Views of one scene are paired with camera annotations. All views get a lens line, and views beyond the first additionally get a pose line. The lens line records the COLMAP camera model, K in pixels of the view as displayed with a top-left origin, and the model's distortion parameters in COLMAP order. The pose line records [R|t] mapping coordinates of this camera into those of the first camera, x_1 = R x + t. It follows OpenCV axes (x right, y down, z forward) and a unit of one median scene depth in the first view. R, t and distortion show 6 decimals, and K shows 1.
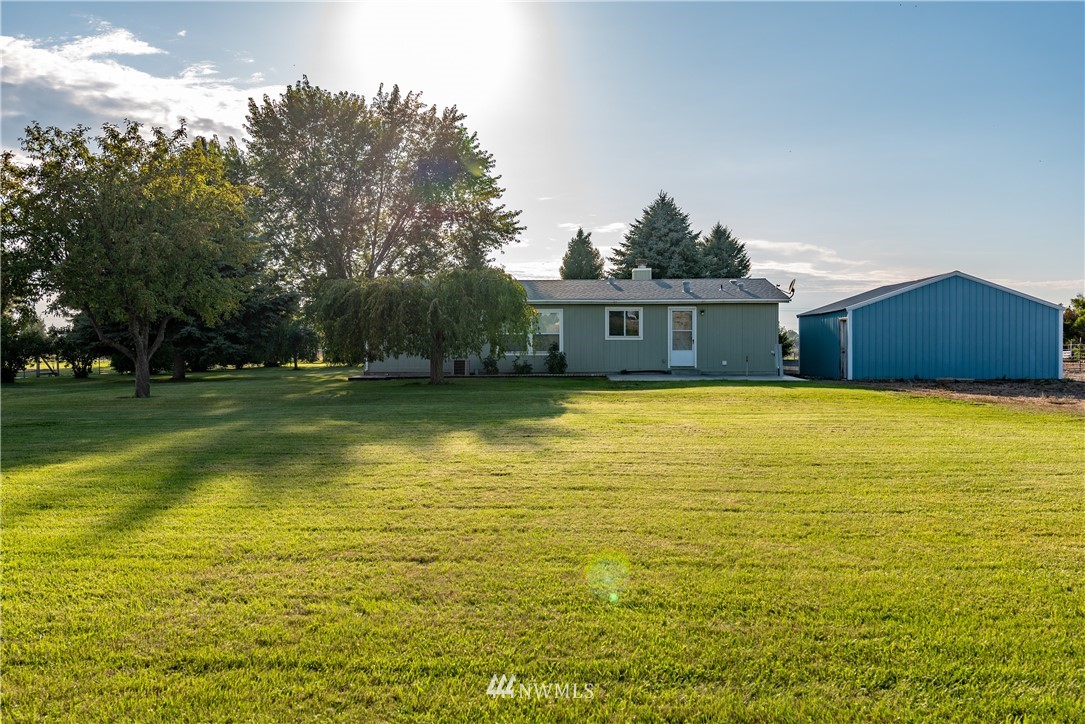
lens RADIAL K [[971.1, 0, 542.5], [0, 971.1, 362.0], [0, 0, 1]] dist [0.001148, 0.000410]
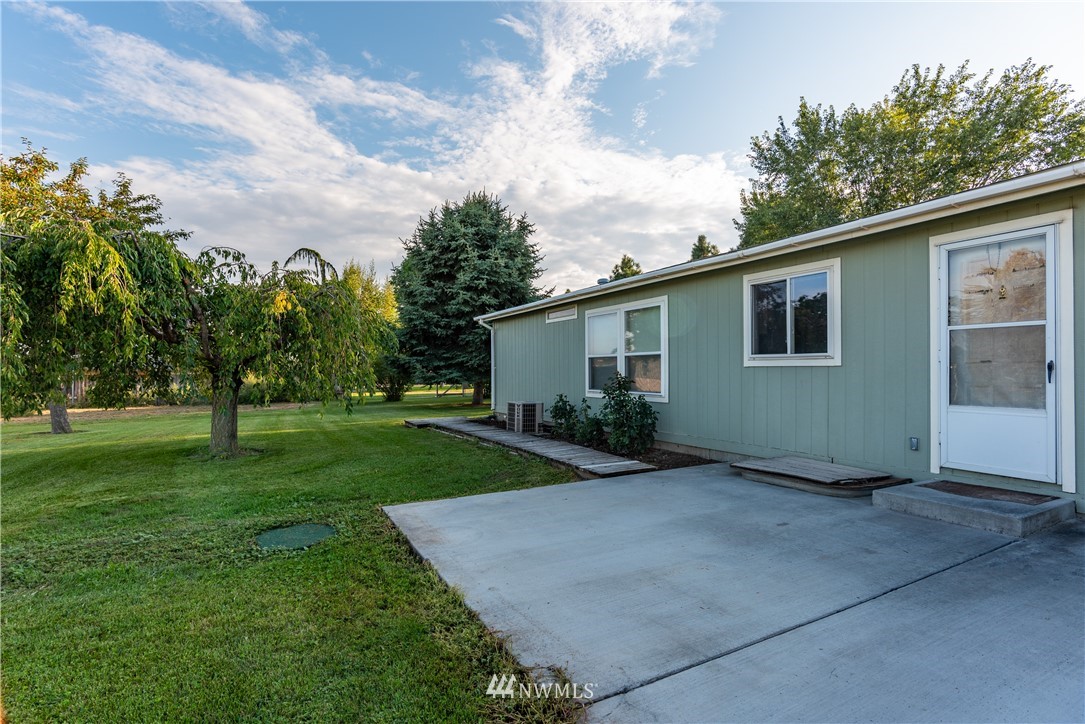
lens RADIAL K [[534.1, 0, 542.5], [0, 534.1, 362.0], [0, 0, 1]] dist [0.000674, 0.000092]
pose [[0.454797, -0.014974, -0.890469, 0.209265], [0.002137, 0.999874, -0.015722, -0.021152], [0.890593, 0.005247, 0.454772, 0.840936]]
